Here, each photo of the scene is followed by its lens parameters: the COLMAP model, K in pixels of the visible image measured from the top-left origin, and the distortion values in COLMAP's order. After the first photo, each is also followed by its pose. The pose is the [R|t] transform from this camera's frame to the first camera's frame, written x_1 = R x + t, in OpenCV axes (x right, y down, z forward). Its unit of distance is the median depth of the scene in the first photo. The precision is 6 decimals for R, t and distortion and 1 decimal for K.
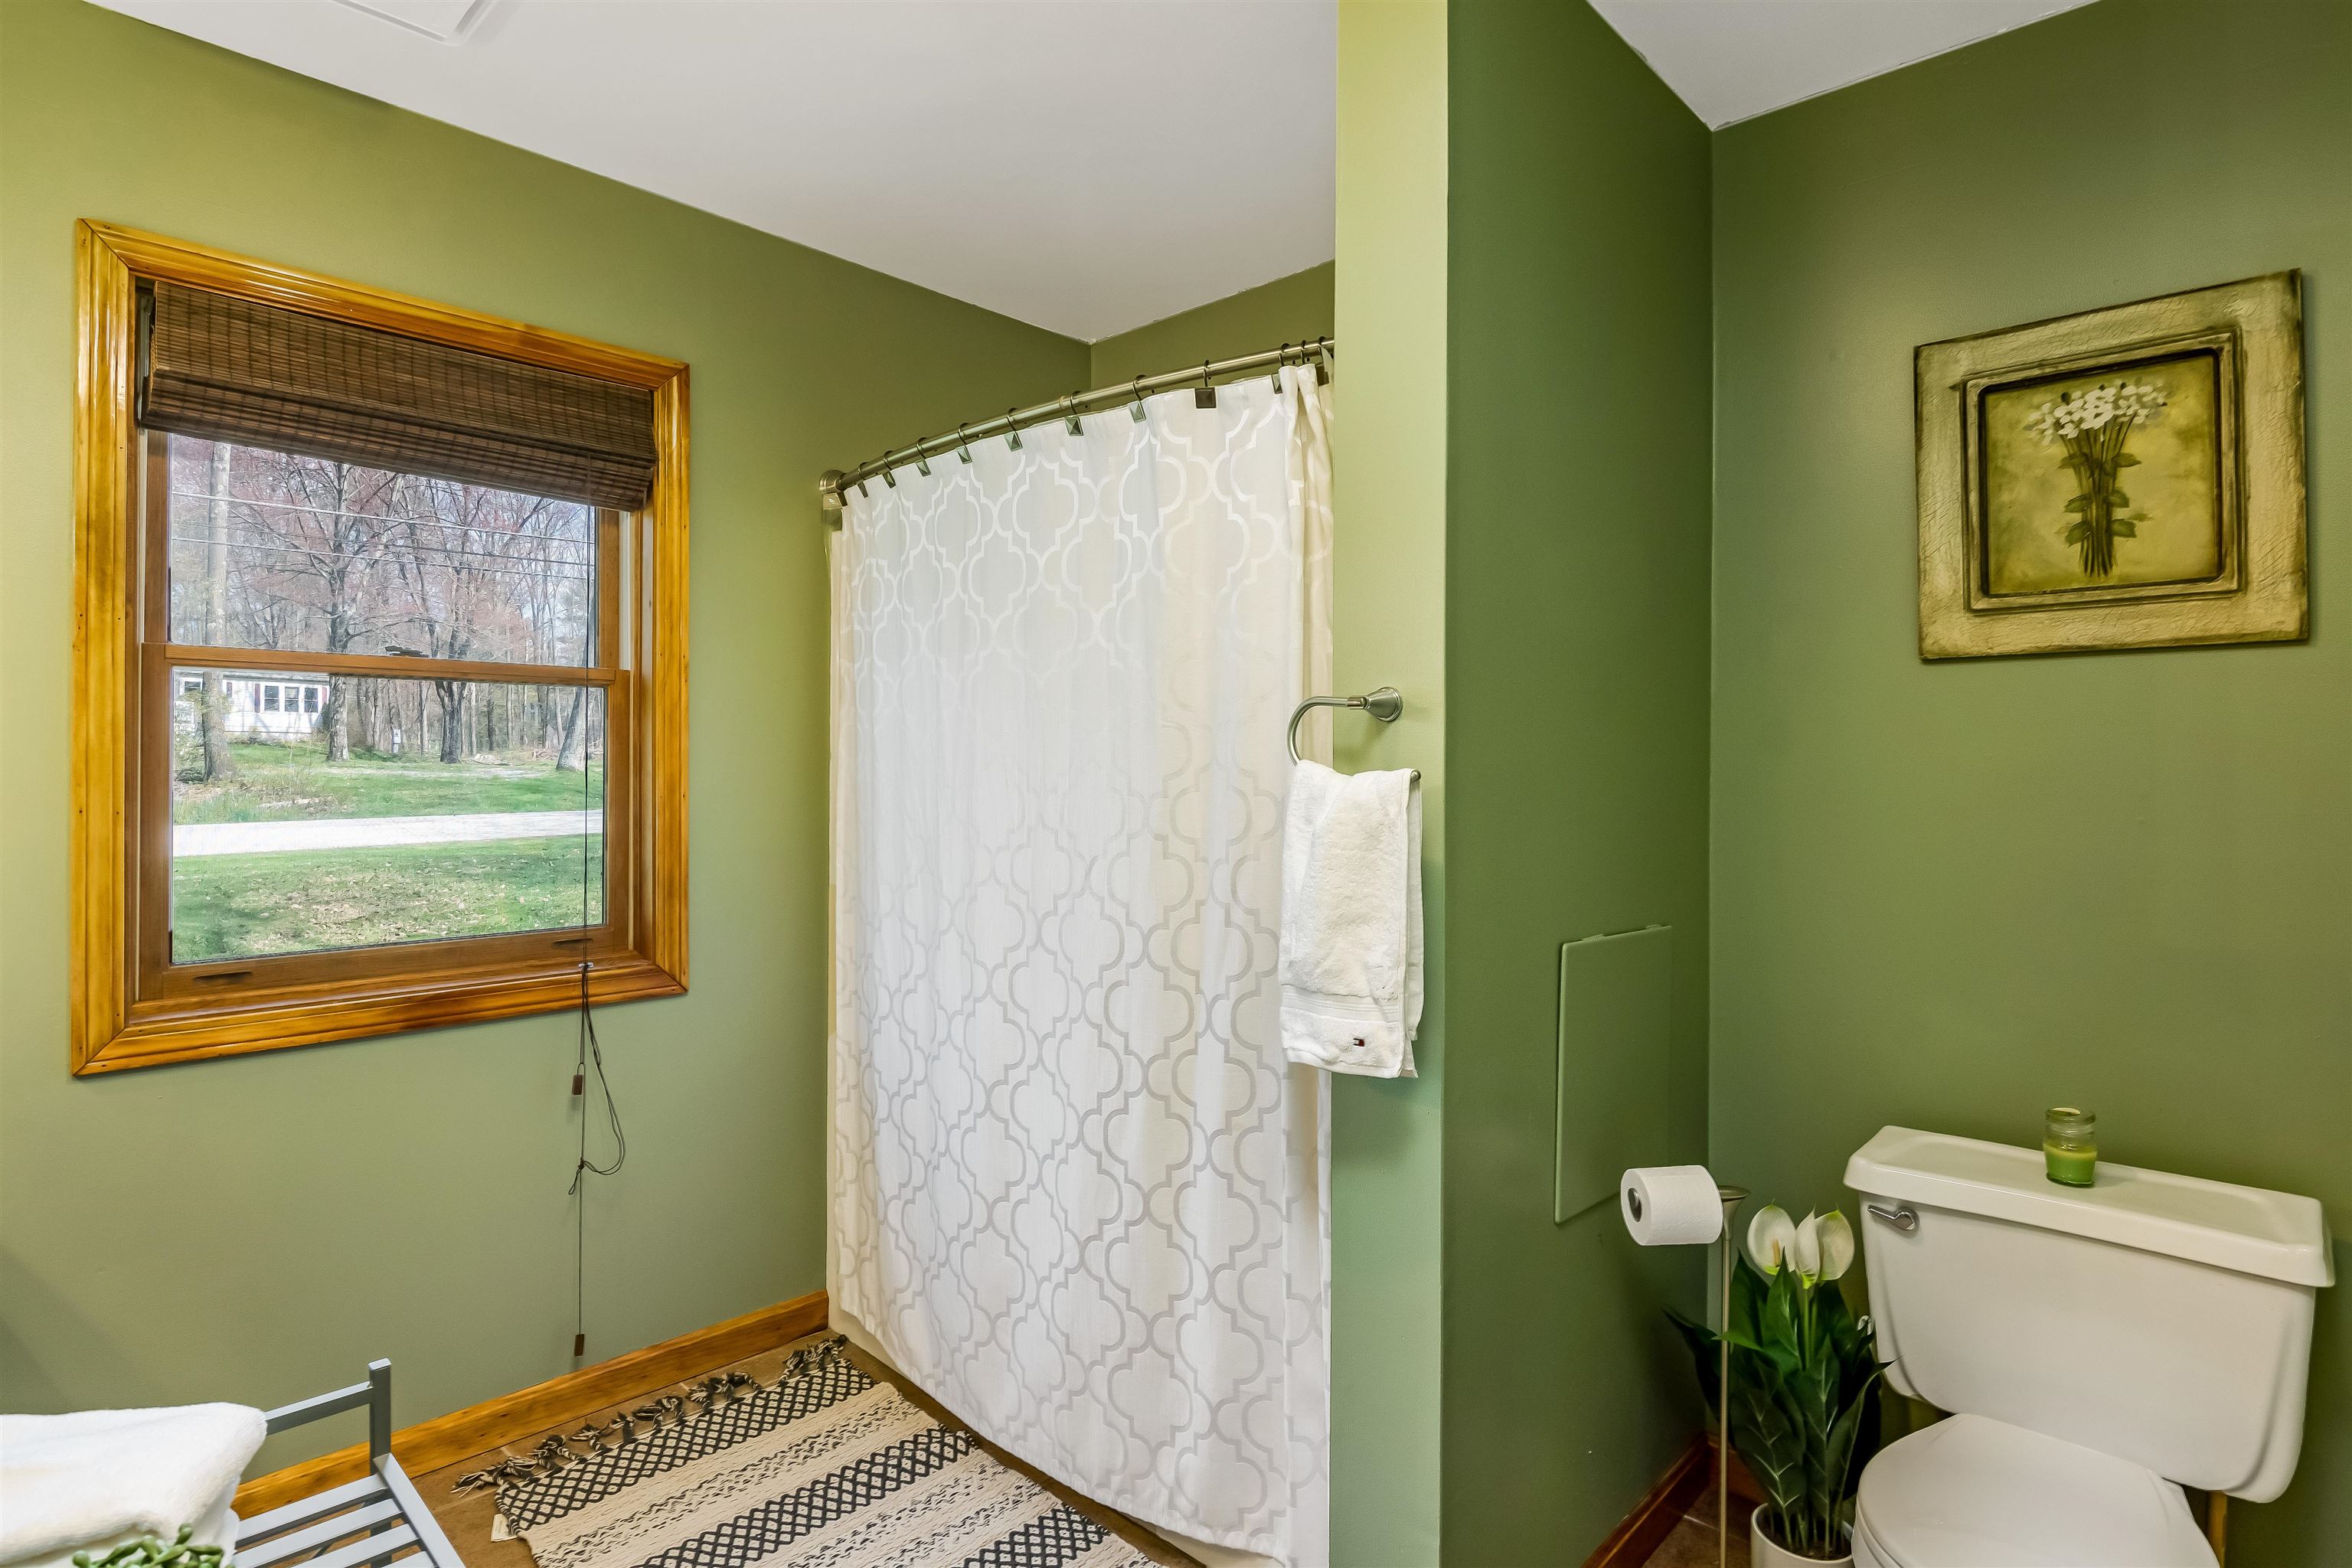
lens RADIAL K [[1212.4, 0, 1170.8], [0, 1212.4, 776.7], [0, 0, 1]] dist [-0.014142, -0.001120]
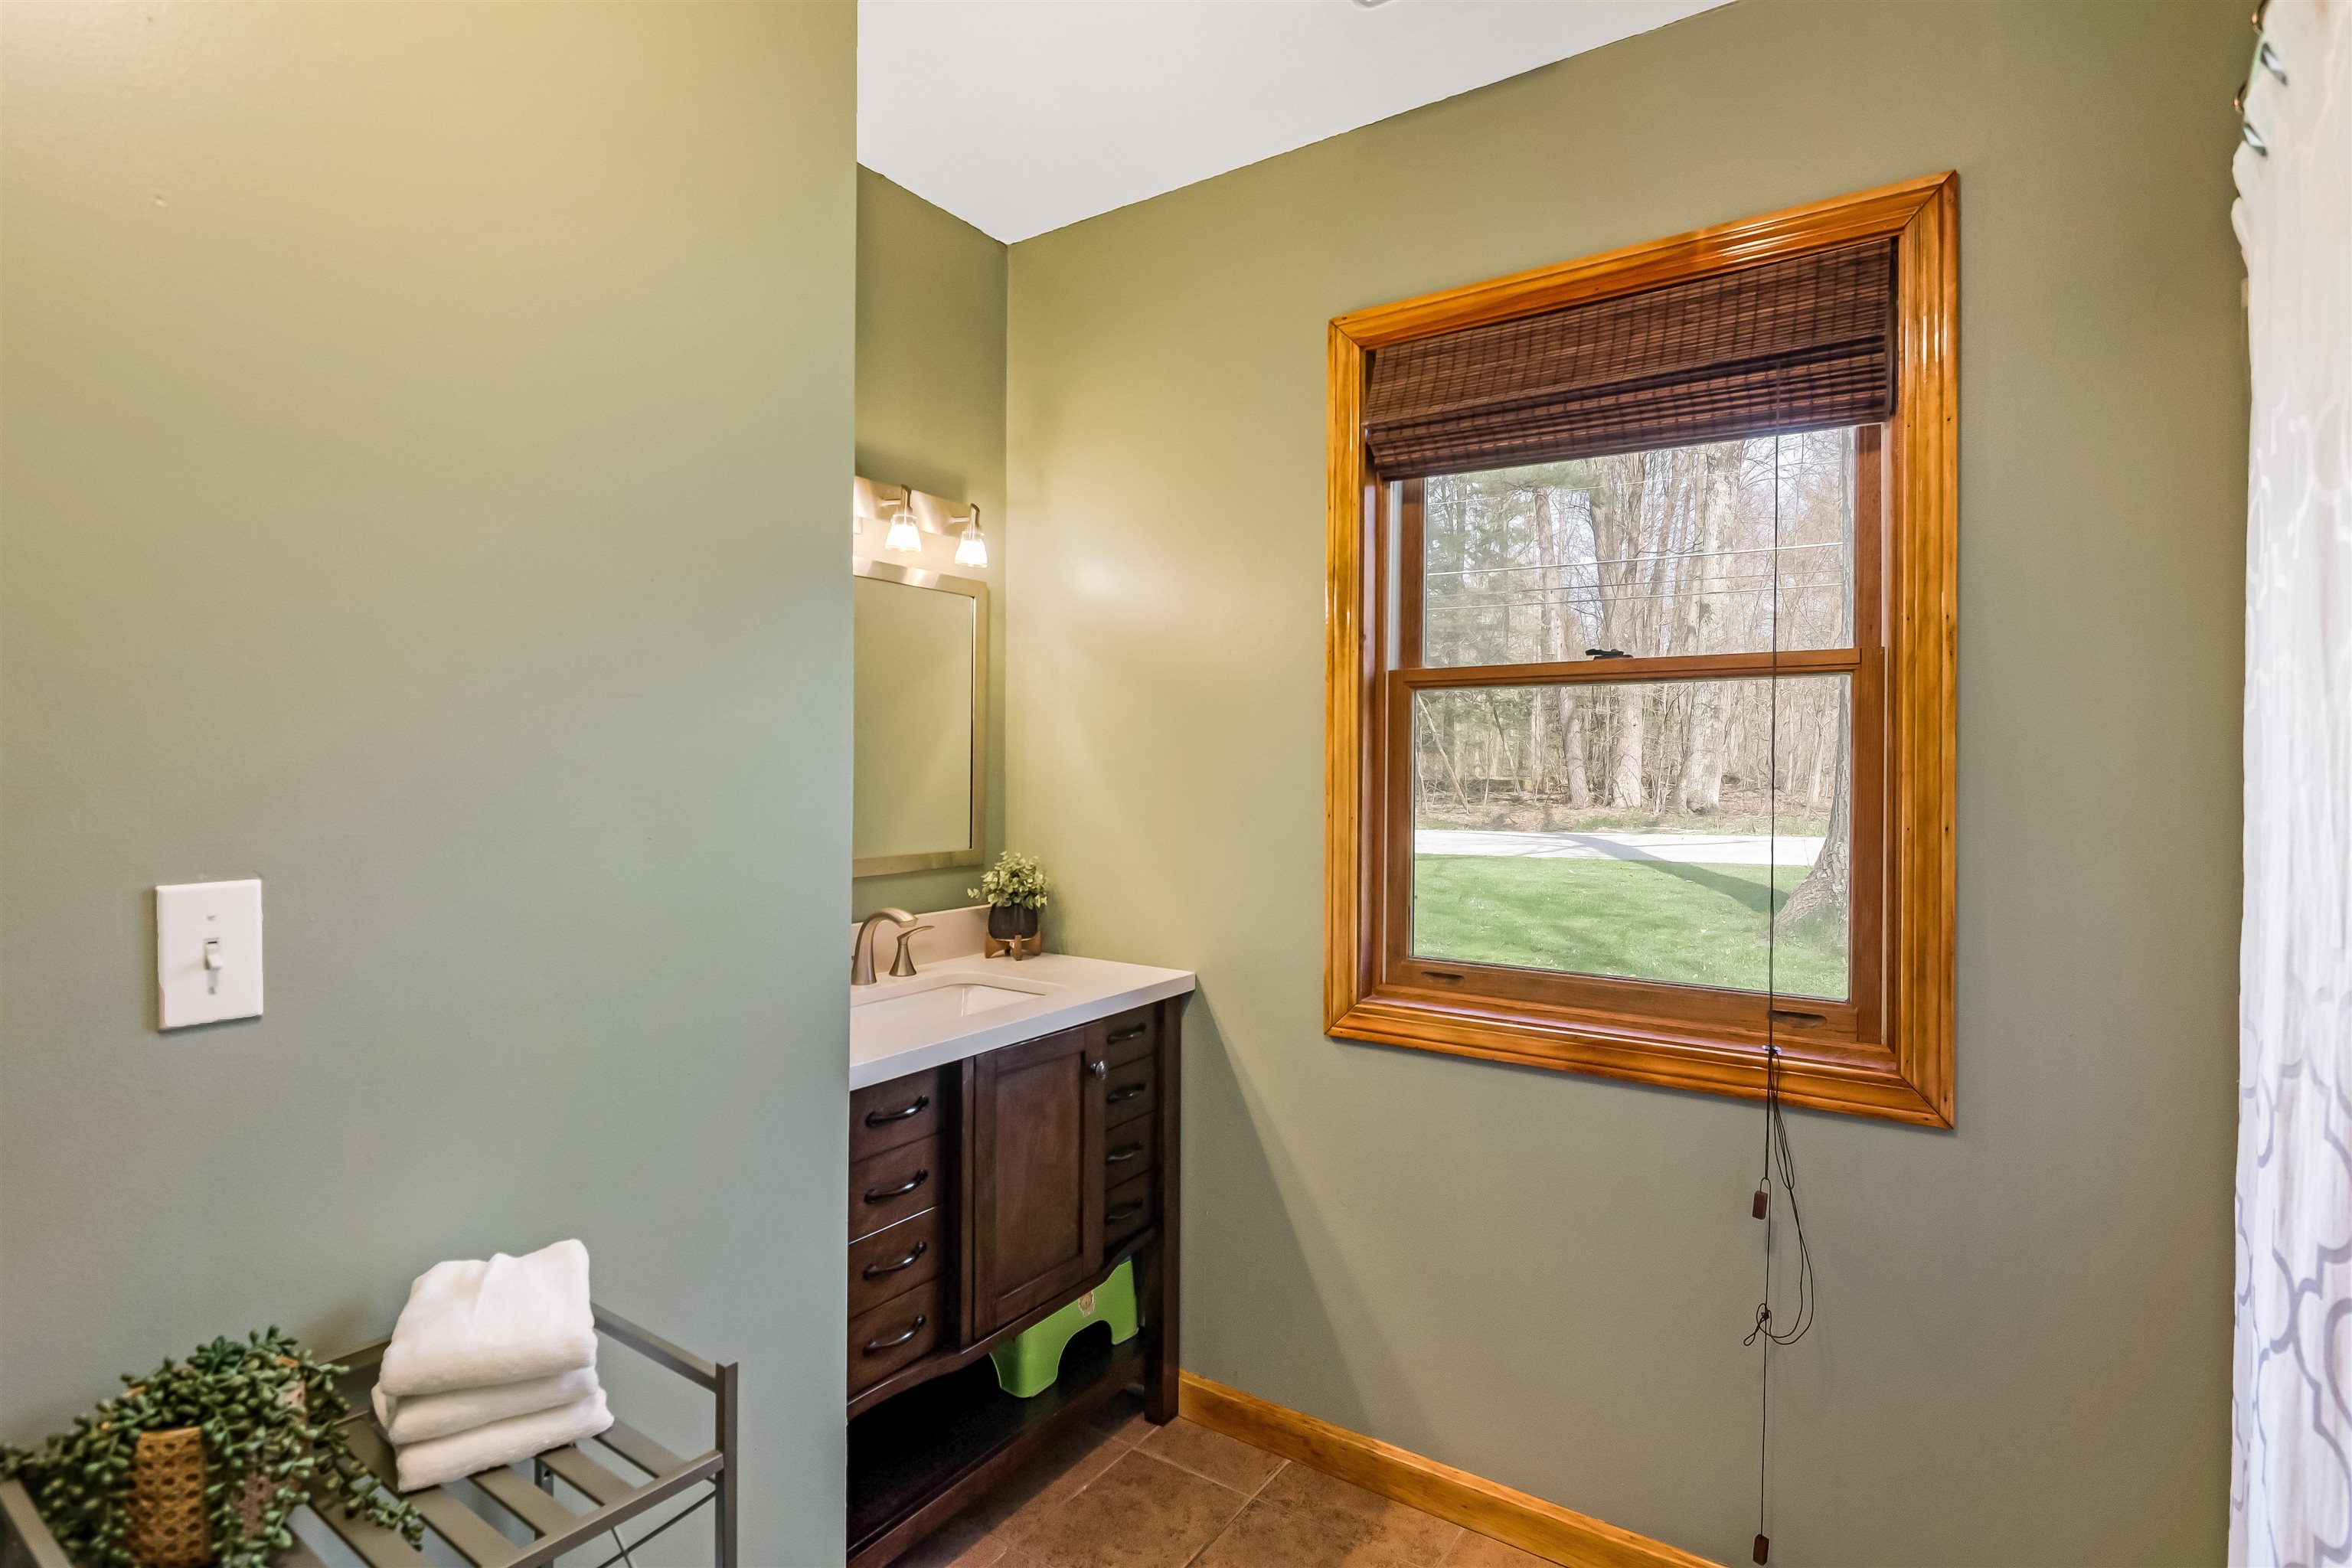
lens RADIAL K [[1144.7, 0, 1170.0], [0, 1144.7, 766.9], [0, 0, 1]] dist [-0.006513, -0.000947]
pose [[0.167168, 0.005510, -0.985913, 0.159756], [-0.006518, 0.999969, 0.004483, -0.020553], [0.985907, 0.005677, 0.167198, 0.551801]]
